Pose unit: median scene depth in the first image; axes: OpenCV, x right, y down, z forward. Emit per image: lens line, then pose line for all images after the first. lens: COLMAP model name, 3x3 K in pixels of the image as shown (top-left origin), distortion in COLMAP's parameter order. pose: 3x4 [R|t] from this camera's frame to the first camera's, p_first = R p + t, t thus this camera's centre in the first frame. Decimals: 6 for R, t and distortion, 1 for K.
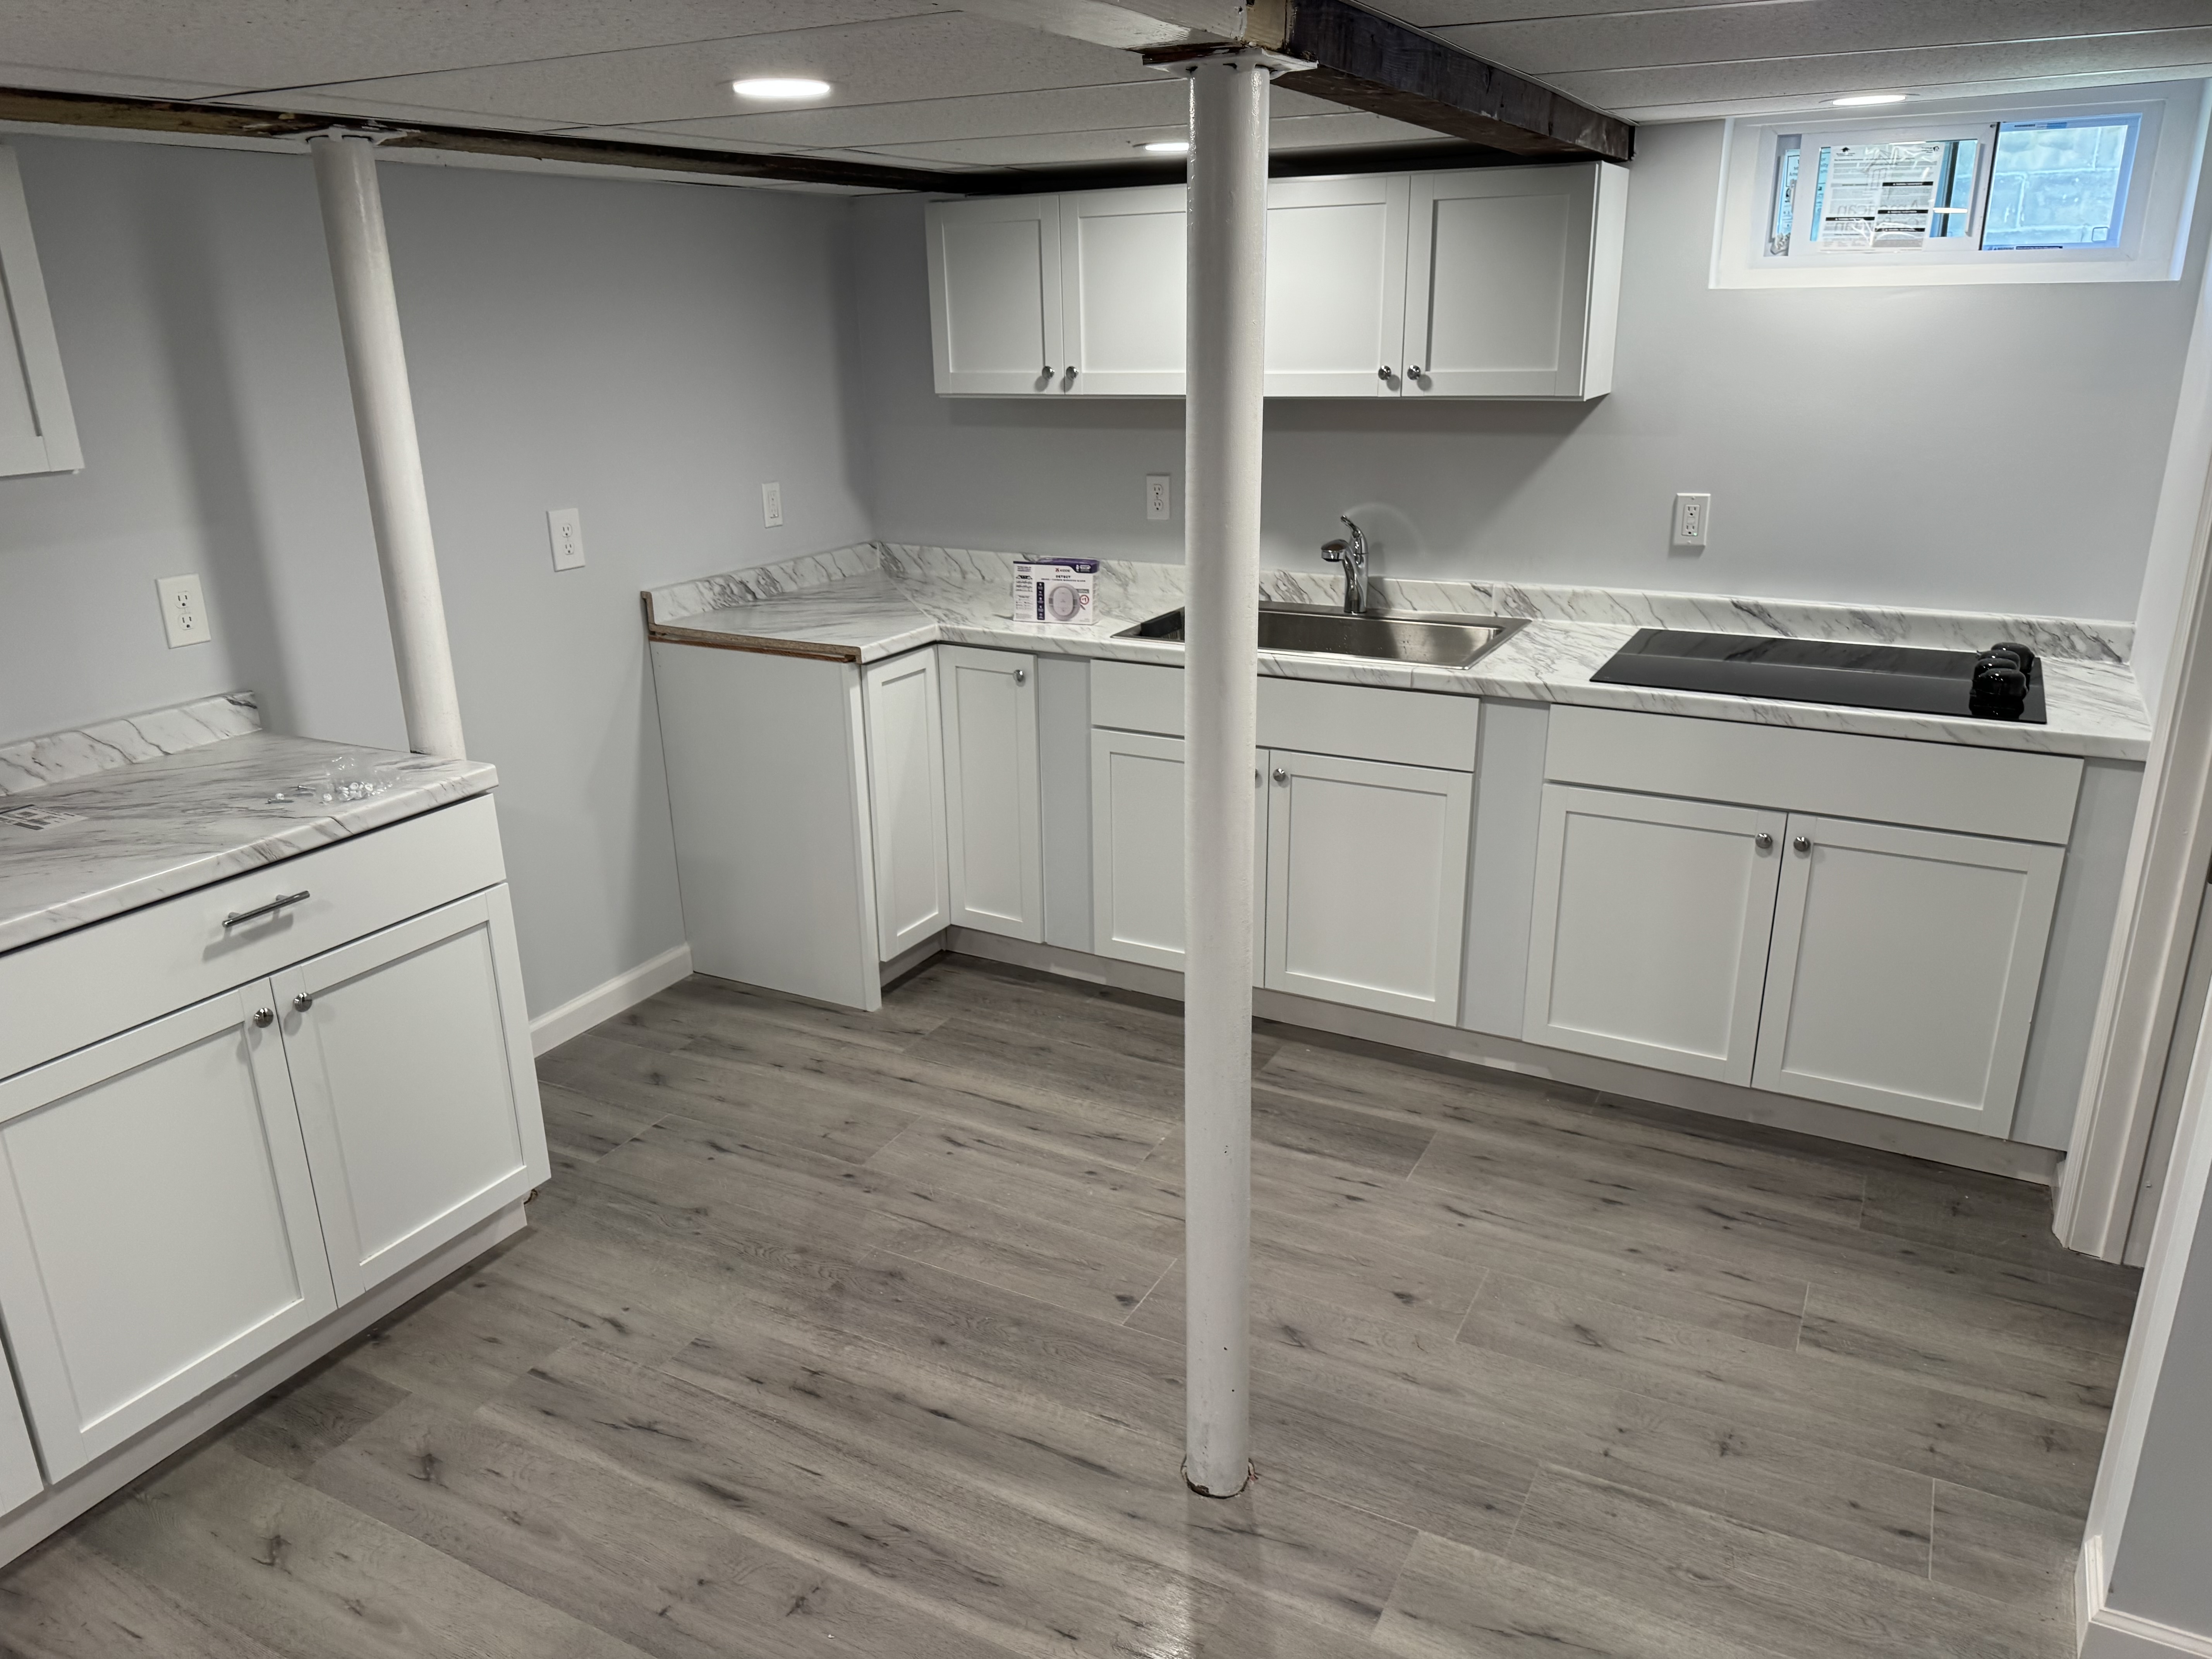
lens RADIAL K [[1536.6, 0, 1090.6], [0, 1536.6, 826.2], [0, 0, 1]] dist [0.137595, -0.224573]
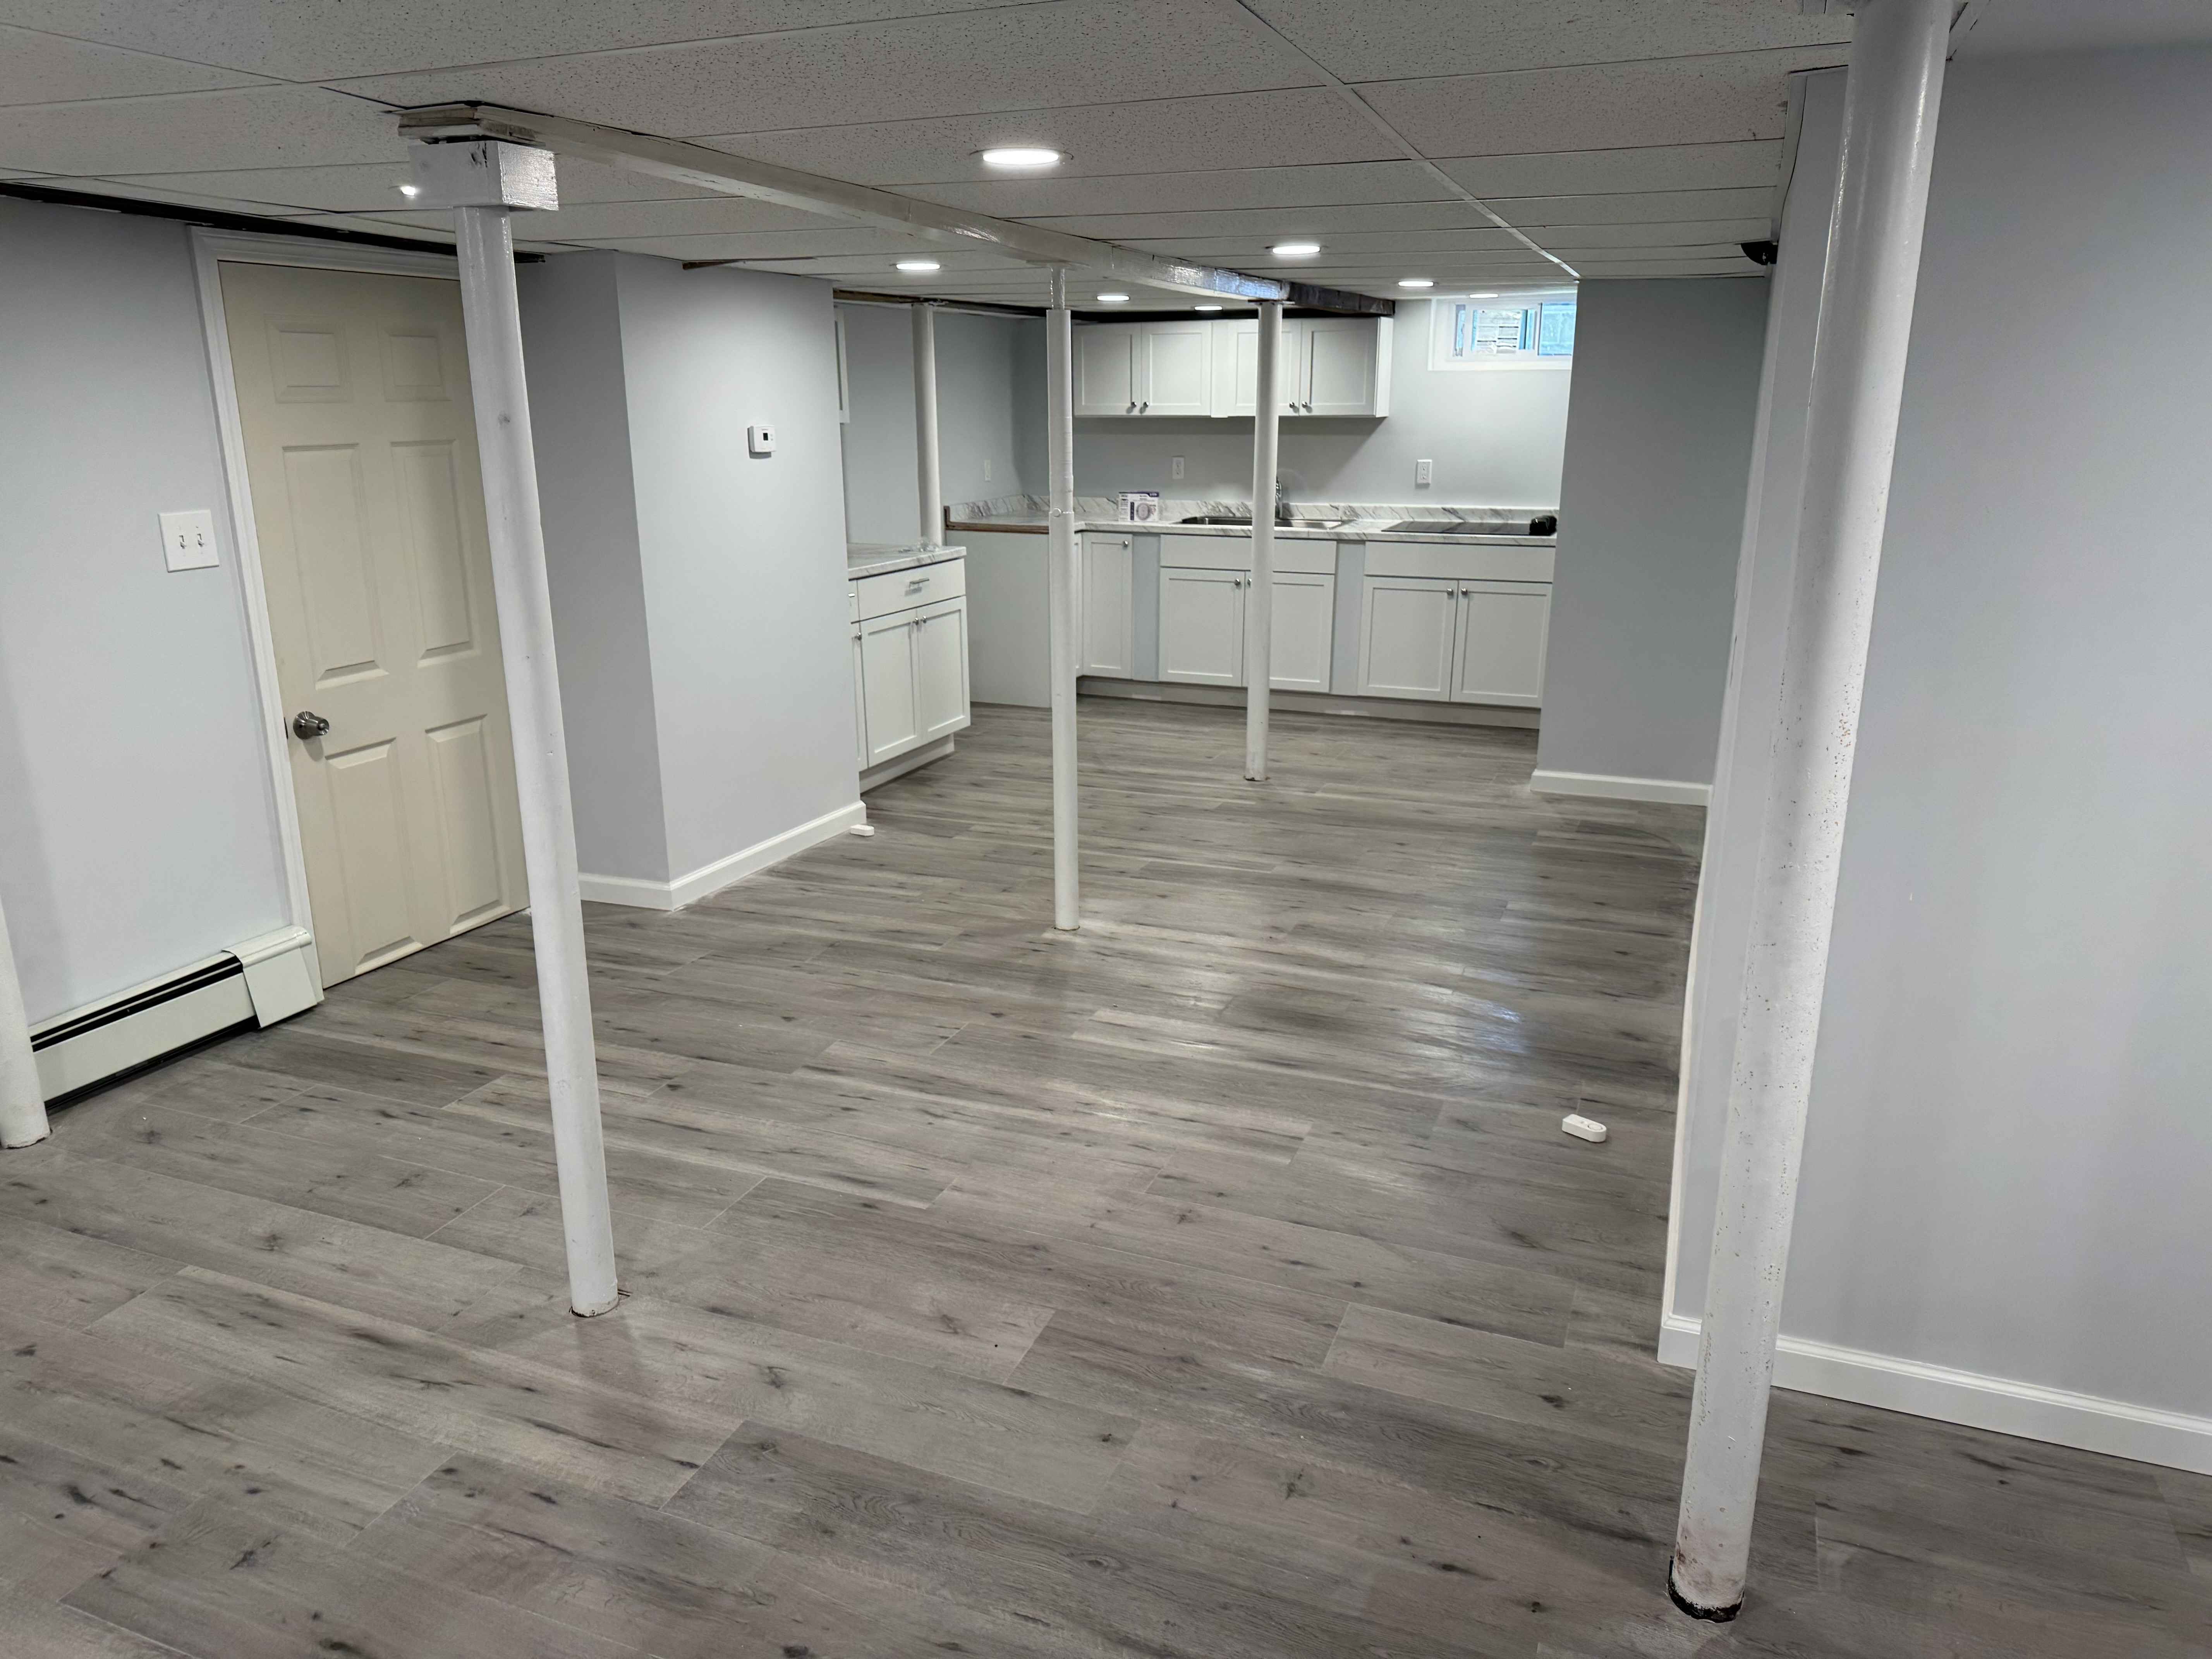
lens RADIAL K [[1536.6, 0, 1090.6], [0, 1536.6, 826.2], [0, 0, 1]] dist [0.137595, -0.224573]
pose [[0.994231, -0.013770, 0.106374, -0.352152], [0.018902, 0.998698, -0.047383, 0.424199], [-0.105583, 0.049121, 0.993197, -1.189998]]
